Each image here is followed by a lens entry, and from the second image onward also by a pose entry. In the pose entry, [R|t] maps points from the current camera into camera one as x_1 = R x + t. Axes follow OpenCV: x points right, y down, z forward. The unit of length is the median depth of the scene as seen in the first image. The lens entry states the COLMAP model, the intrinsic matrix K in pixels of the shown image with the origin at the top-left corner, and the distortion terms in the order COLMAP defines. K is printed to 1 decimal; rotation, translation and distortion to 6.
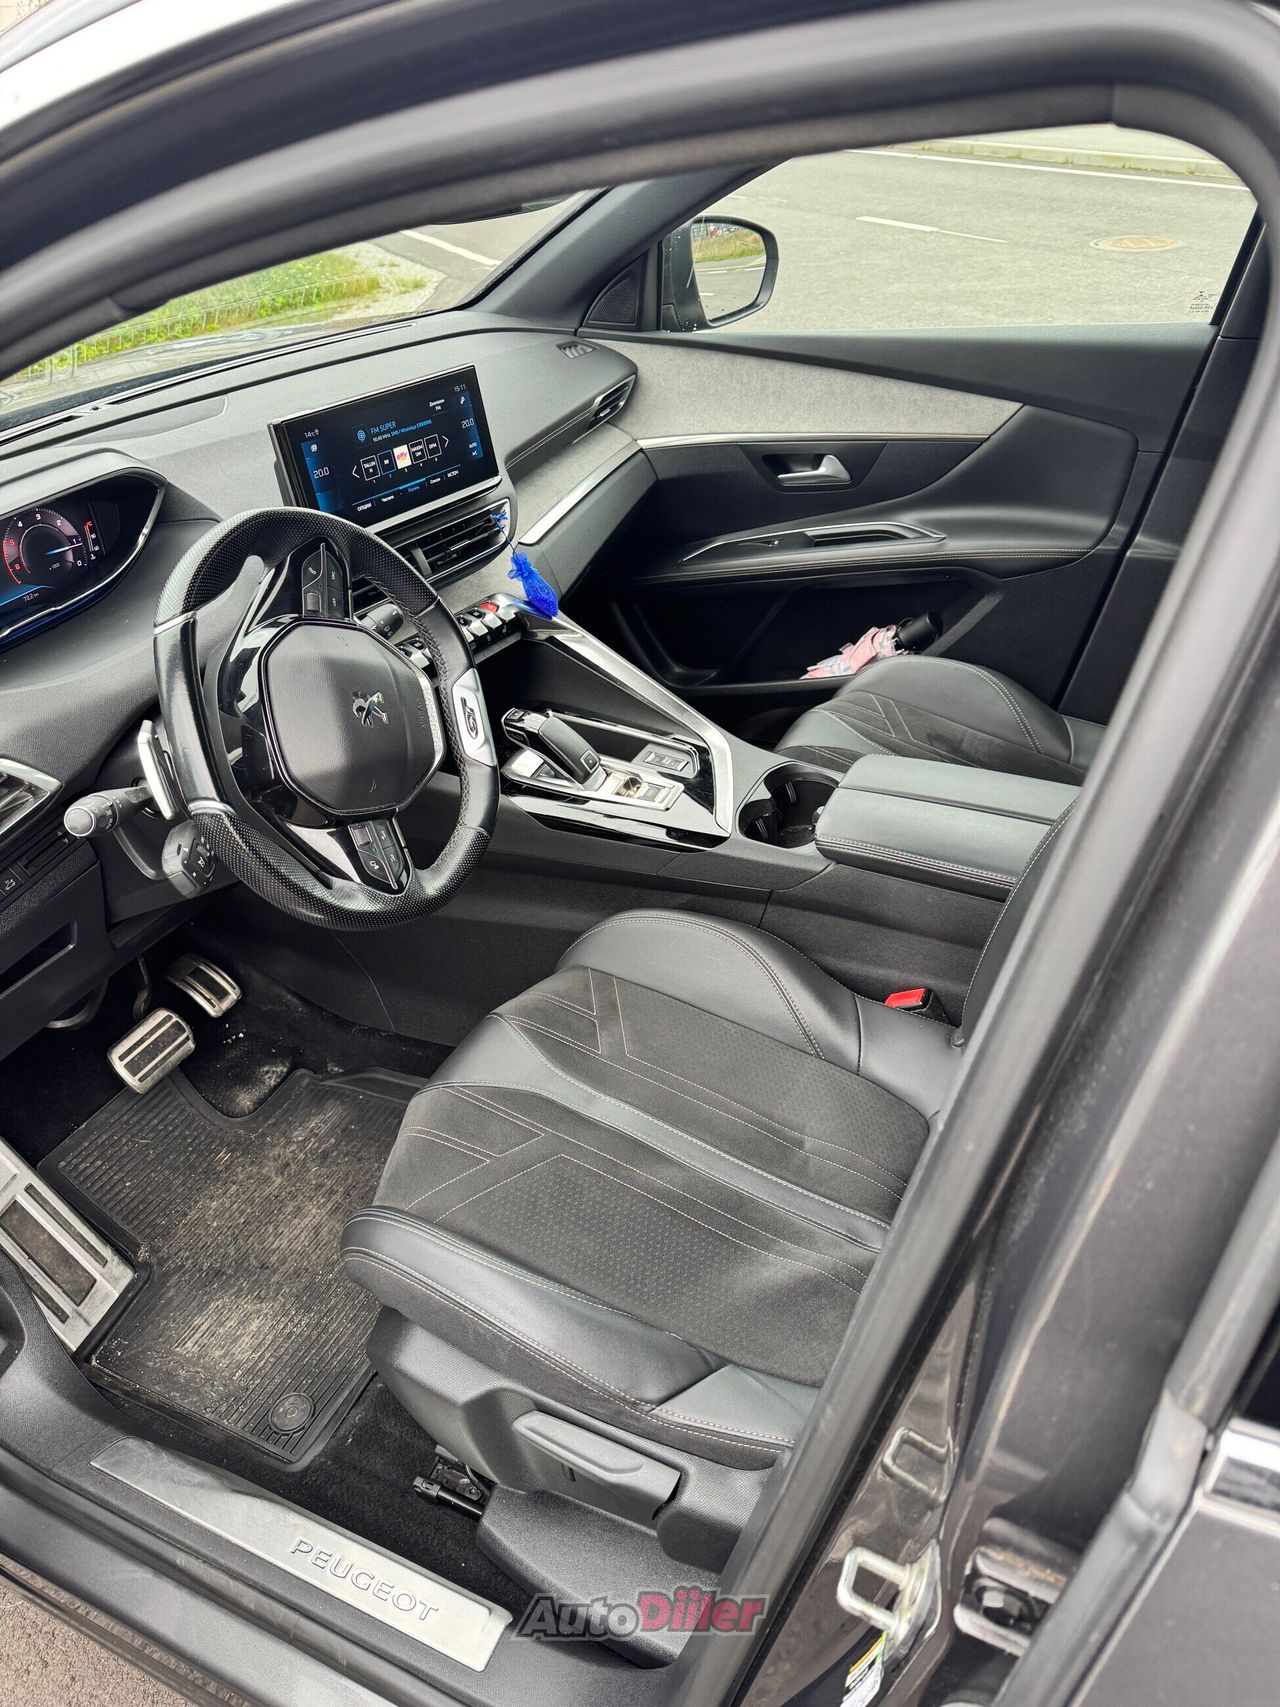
lens RADIAL K [[1184.1, 0, 636.7], [0, 1184.1, 857.3], [0, 0, 1]] dist [0.028933, -0.003339]
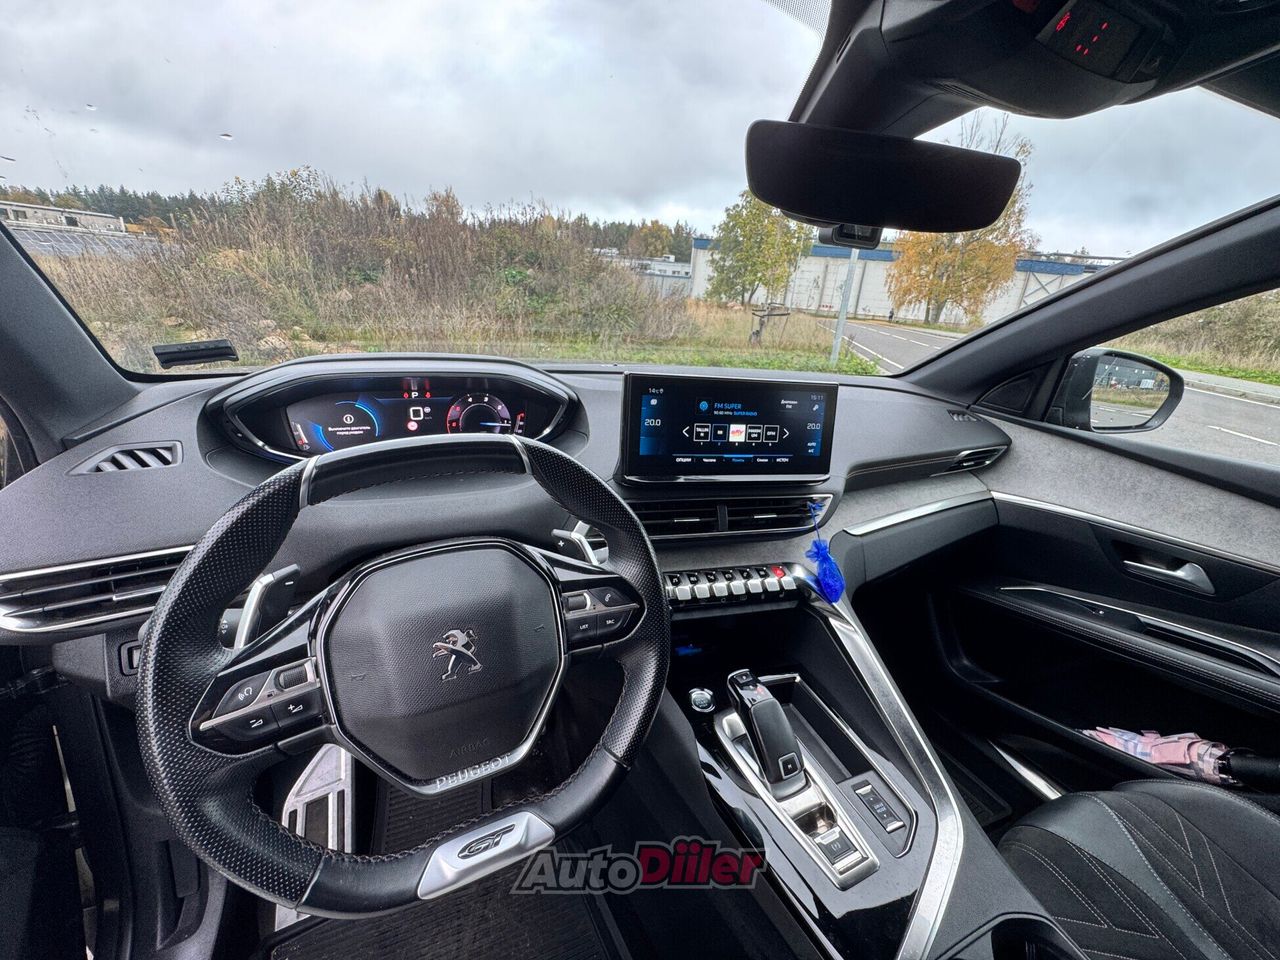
lens RADIAL K [[509.1, 0, 645.7], [0, 509.1, 477.1], [0, 0, 1]] dist [0.003263, -0.000602]
pose [[0.762331, 0.313860, -0.565988, 0.029368], [-0.451291, 0.884636, -0.117283, -0.170101], [0.463883, 0.344834, 0.816028, 0.481998]]
